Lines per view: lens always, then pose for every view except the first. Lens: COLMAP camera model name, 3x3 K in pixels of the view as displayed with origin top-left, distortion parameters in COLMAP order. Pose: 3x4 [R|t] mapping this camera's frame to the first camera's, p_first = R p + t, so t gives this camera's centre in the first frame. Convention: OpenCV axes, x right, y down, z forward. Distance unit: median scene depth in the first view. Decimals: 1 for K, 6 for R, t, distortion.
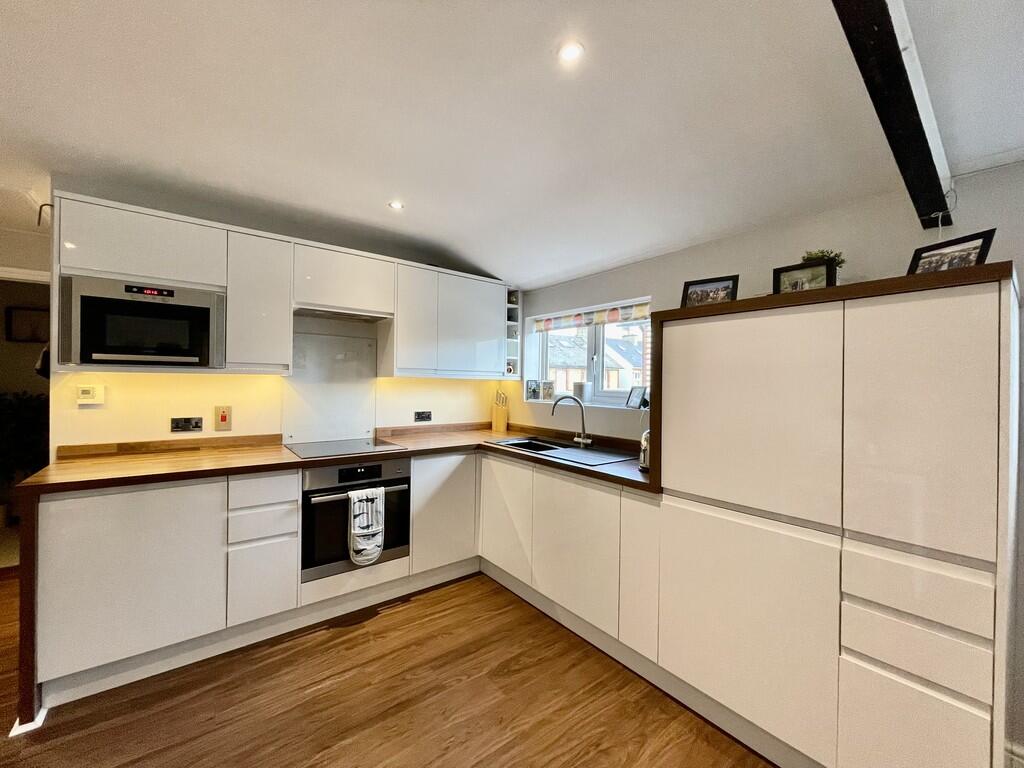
lens RADIAL K [[411.3, 0, 504.0], [0, 411.3, 382.4], [0, 0, 1]] dist [-0.004272, 0.000995]
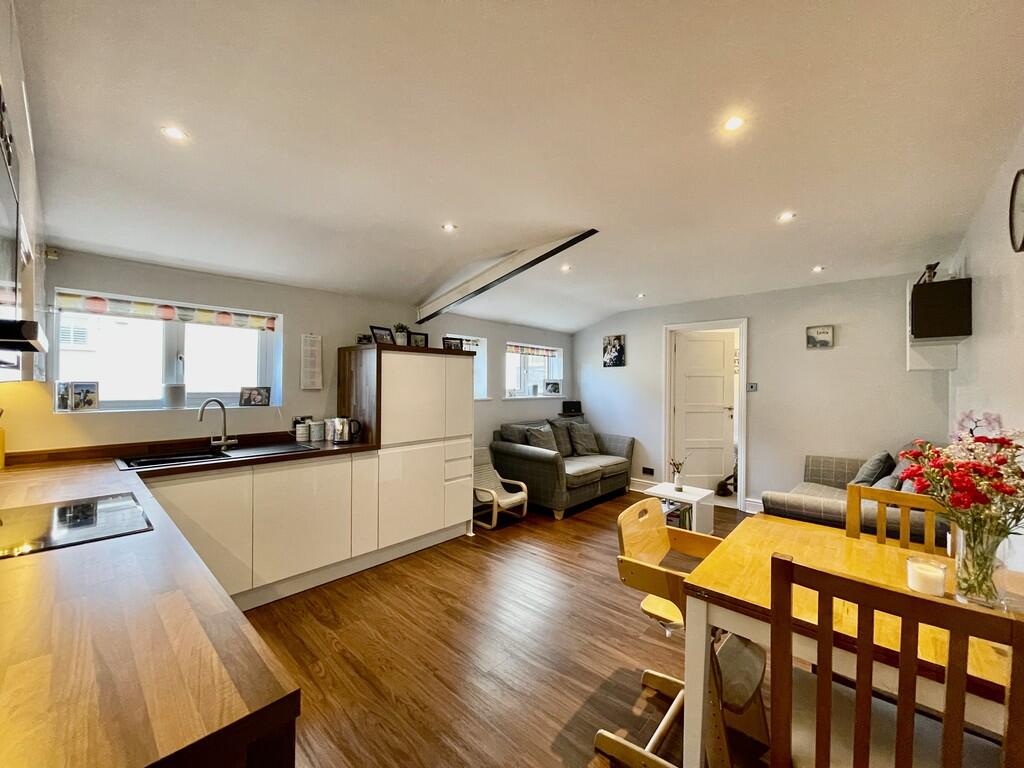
lens RADIAL K [[411.3, 0, 504.7], [0, 411.3, 383.3], [0, 0, 1]] dist [-0.004272, 0.000995]
pose [[-0.164952, -0.015093, 0.986186, -1.055938], [-0.008132, 0.999870, 0.013942, -0.025877], [-0.986268, -0.005720, -0.165053, 0.578490]]
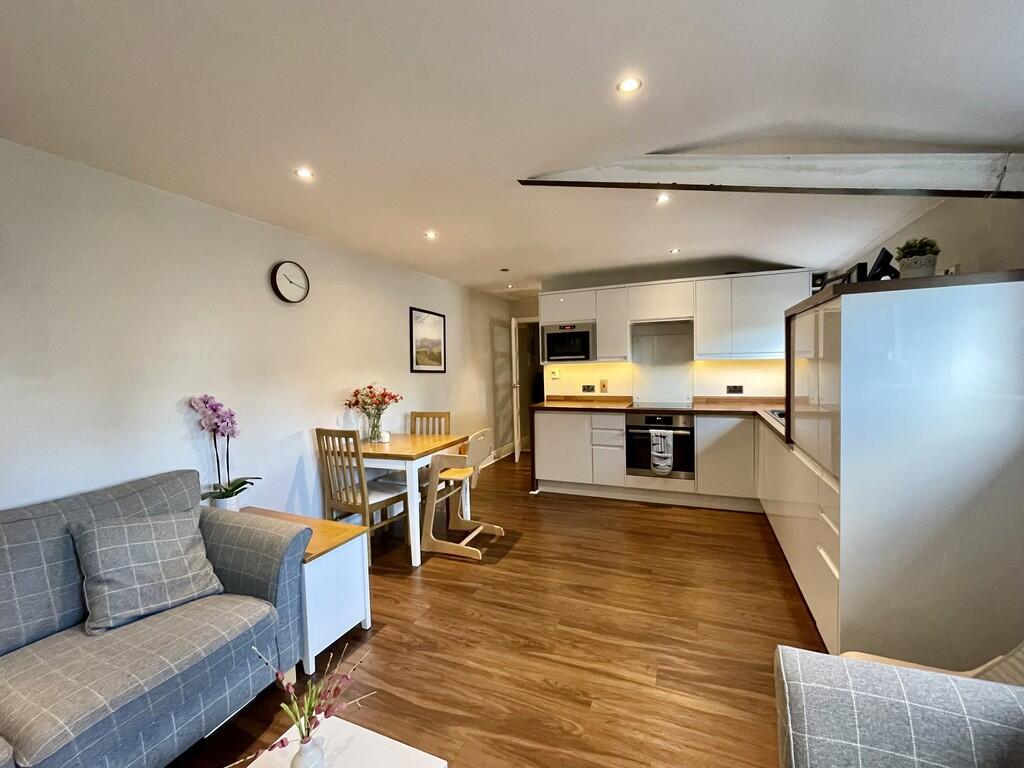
lens RADIAL K [[436.9, 0, 507.3], [0, 436.9, 379.7], [0, 0, 1]] dist [0.001465, -0.000544]
pose [[0.493564, 0.004930, -0.869696, 0.887878], [0.031947, 0.999206, 0.023795, -0.003844], [0.869123, -0.039528, 0.493014, -0.395698]]
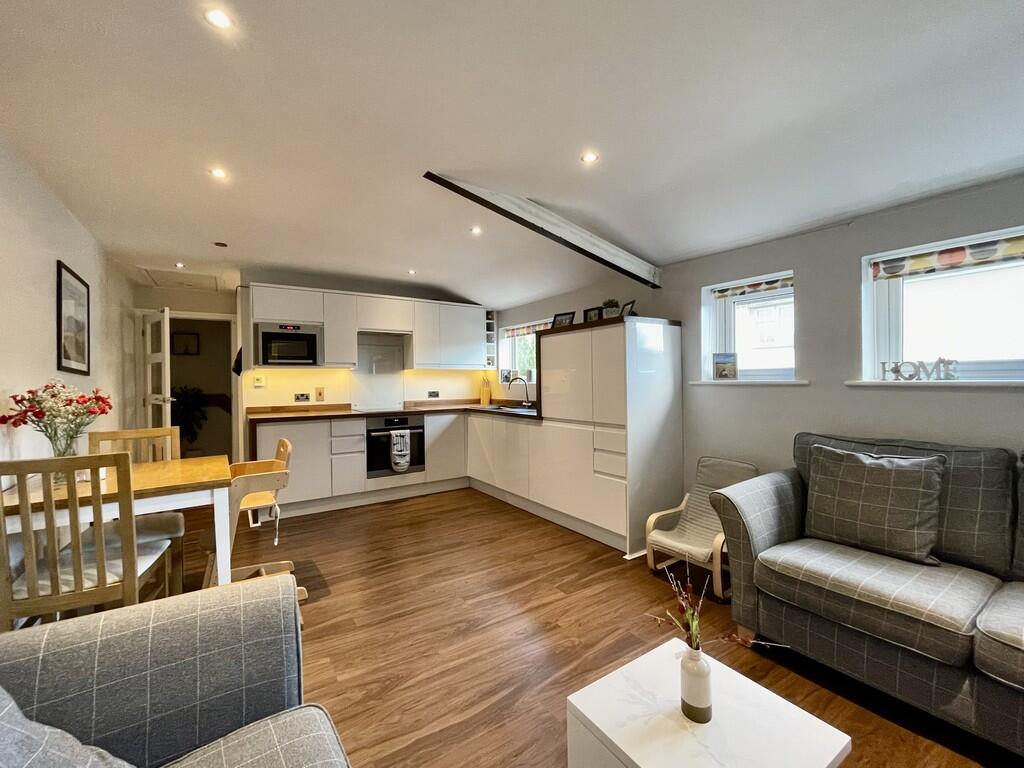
lens RADIAL K [[425.0, 0, 505.5], [0, 425.0, 382.0], [0, 0, 1]] dist [0.002214, -0.000550]
pose [[0.997216, -0.026912, -0.069534, 0.265381], [0.027138, 0.999629, 0.002304, 0.055005], [0.069447, -0.004184, 0.997577, -0.833501]]
